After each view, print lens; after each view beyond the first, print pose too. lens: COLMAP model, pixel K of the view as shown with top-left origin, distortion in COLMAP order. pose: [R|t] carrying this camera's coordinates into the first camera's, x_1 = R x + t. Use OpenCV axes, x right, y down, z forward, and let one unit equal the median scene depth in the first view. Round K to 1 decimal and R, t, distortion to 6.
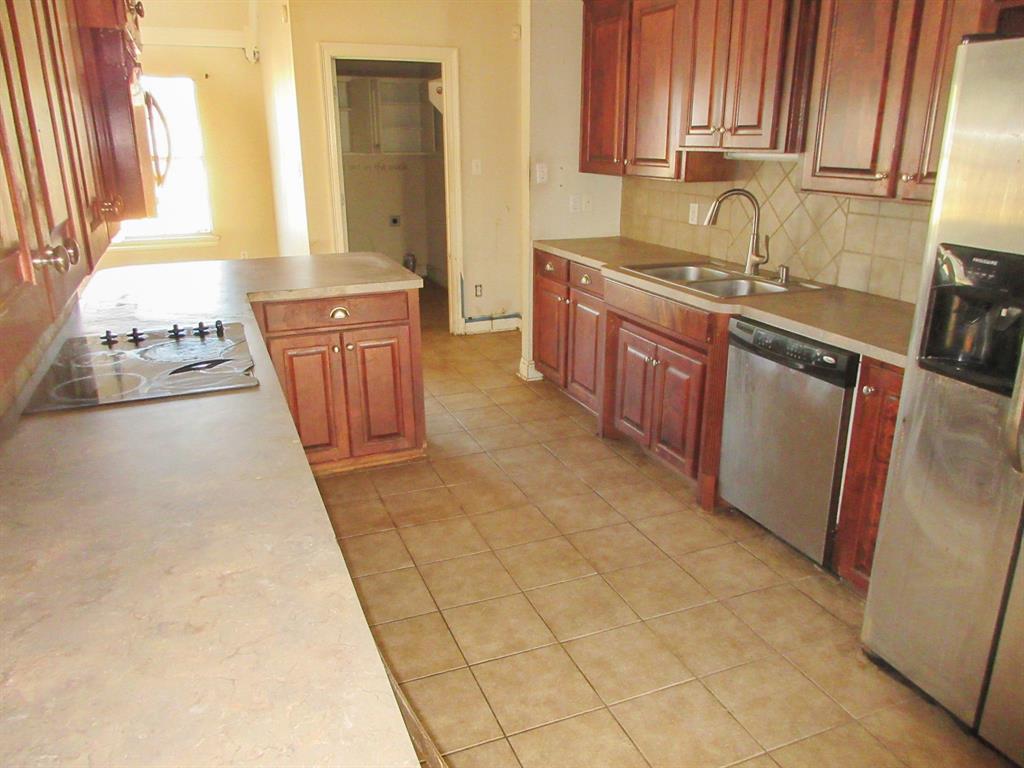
lens RADIAL K [[767.2, 0, 509.8], [0, 767.2, 382.5], [0, 0, 1]] dist [-0.012817, -0.003623]
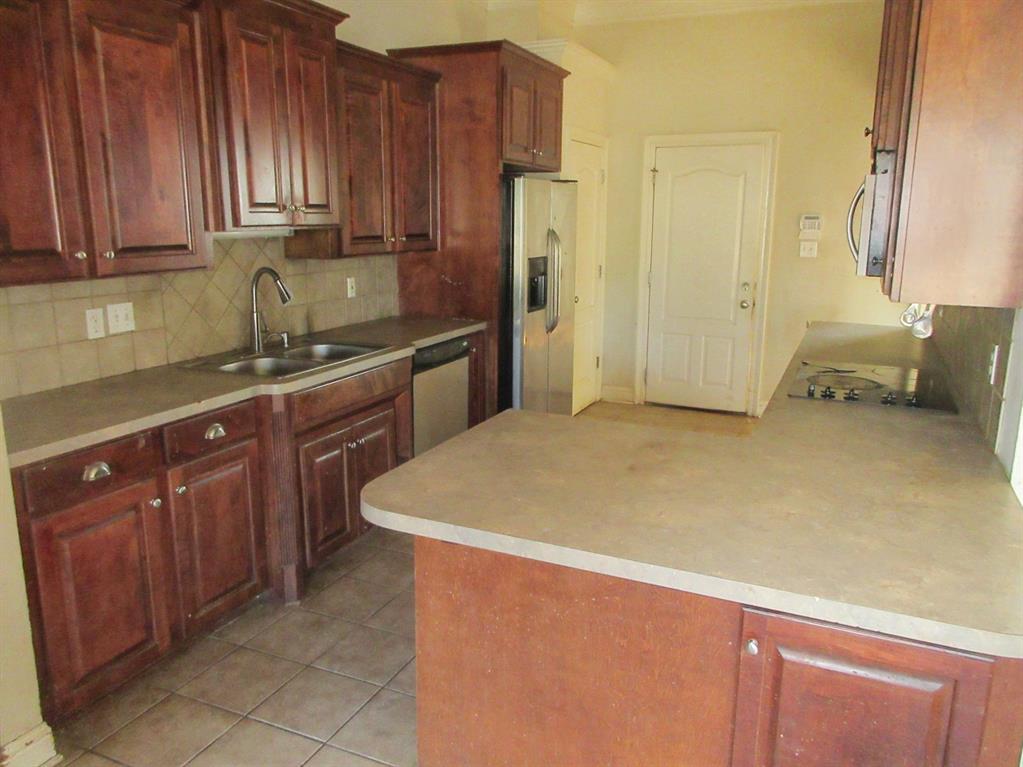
lens RADIAL K [[766.4, 0, 509.8], [0, 766.4, 384.1], [0, 0, 1]] dist [-0.012817, -0.003623]
pose [[-0.688939, -0.163666, 0.706099, -0.565418], [0.218751, 0.881799, 0.417826, -0.419115], [-0.691022, 0.442316, -0.571704, 1.286695]]
